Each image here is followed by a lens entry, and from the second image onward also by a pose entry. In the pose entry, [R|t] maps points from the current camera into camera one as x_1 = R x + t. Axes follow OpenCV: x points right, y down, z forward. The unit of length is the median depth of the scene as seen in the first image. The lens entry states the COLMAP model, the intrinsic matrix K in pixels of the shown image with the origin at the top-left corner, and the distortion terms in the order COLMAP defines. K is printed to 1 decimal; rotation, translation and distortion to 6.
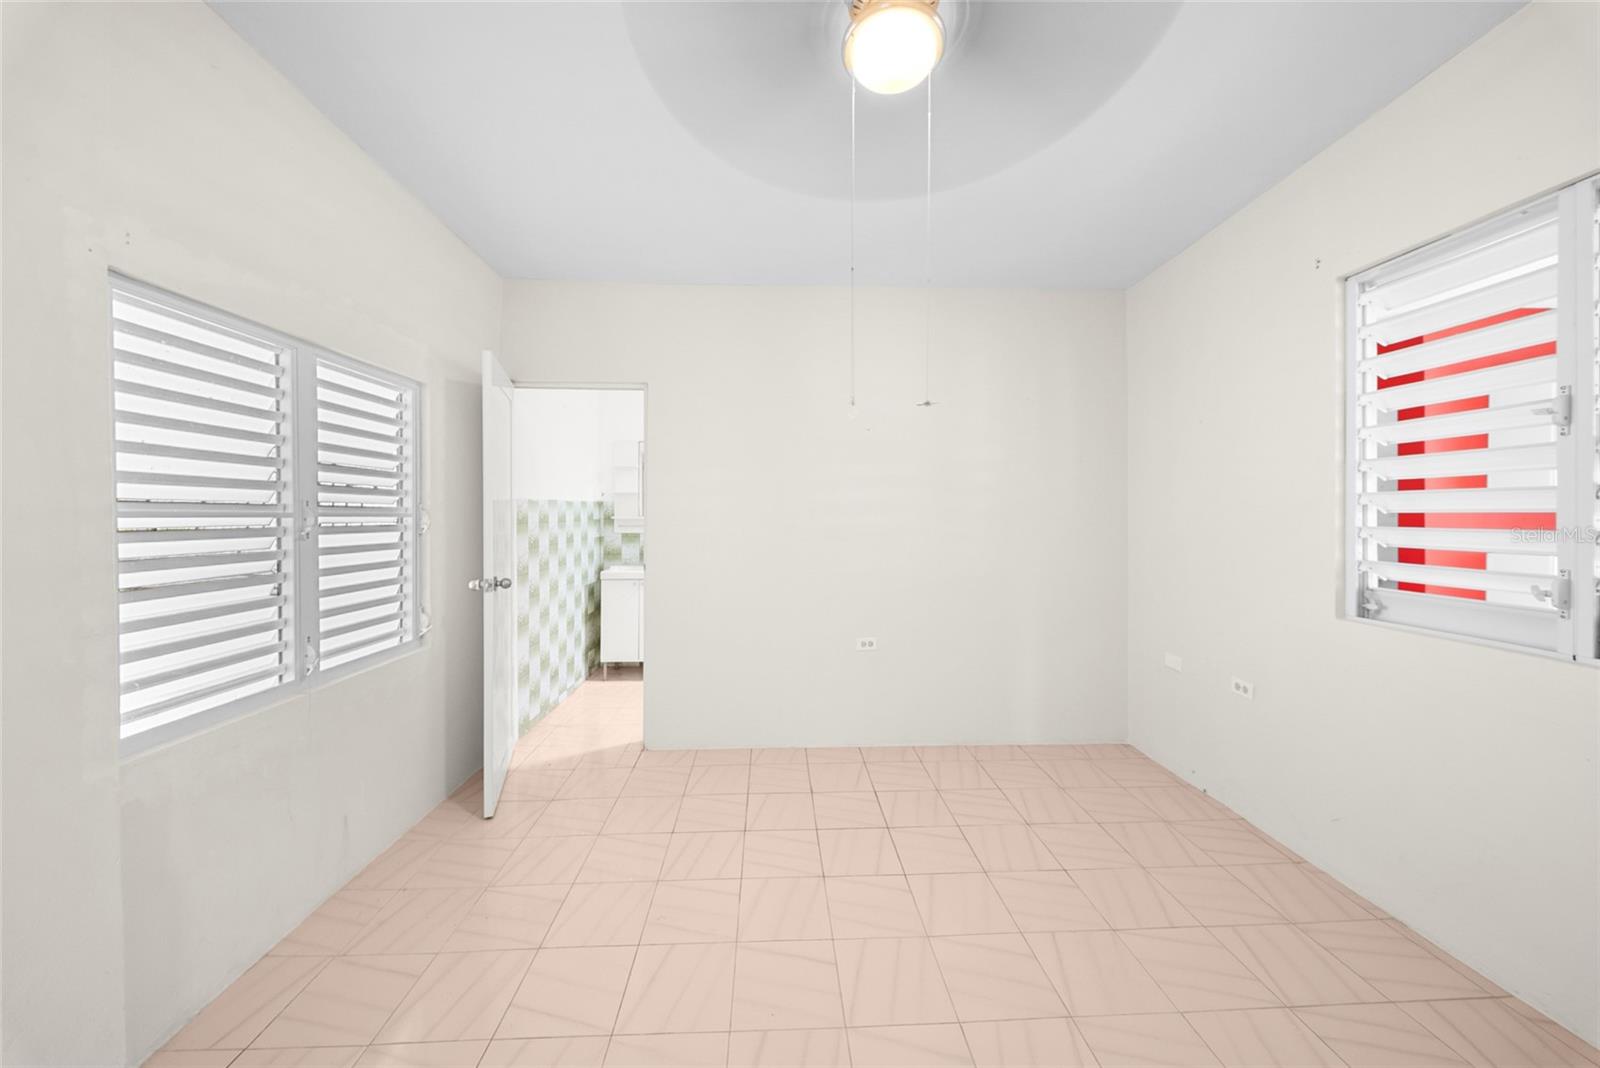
lens RADIAL K [[580.1, 0, 801.9], [0, 580.1, 525.5], [0, 0, 1]] dist [0.010464, -0.002398]
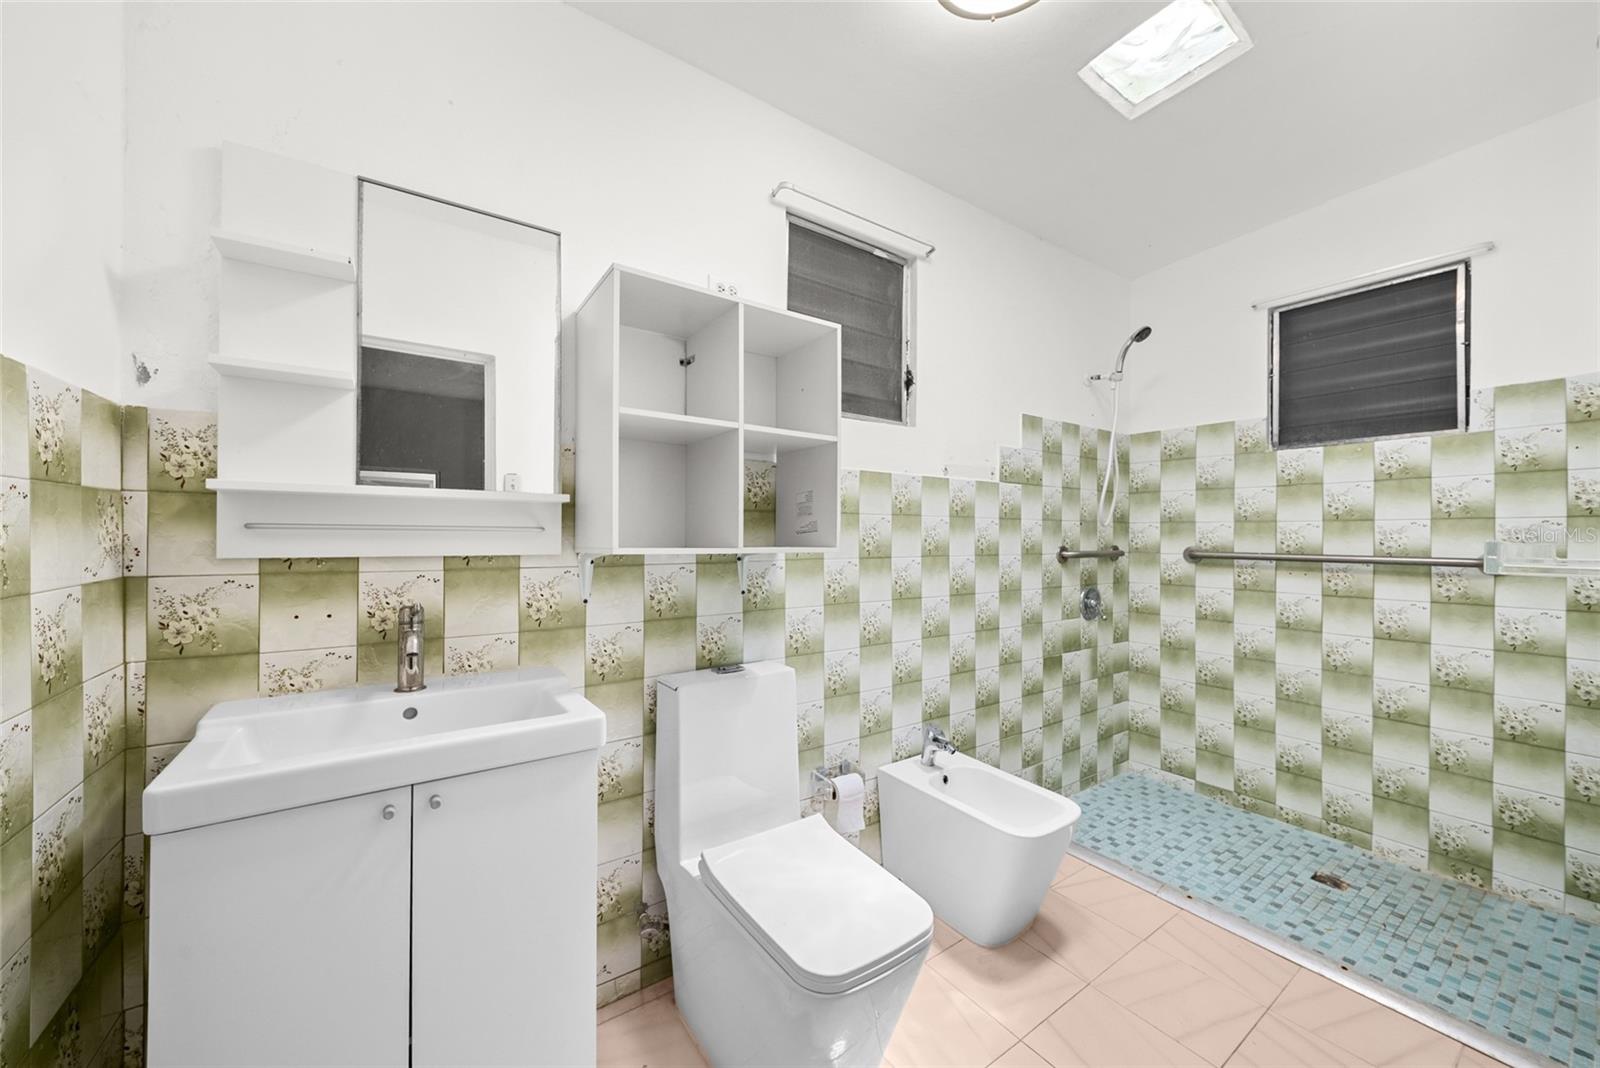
lens RADIAL K [[580.1, 0, 795.6], [0, 580.1, 536.3], [0, 0, 1]] dist [0.010464, -0.002398]
pose [[0.857105, -0.007006, 0.515094, -0.250225], [0.009952, 0.999946, -0.002958, 0.007566], [-0.515046, 0.007661, 0.857129, 0.698392]]
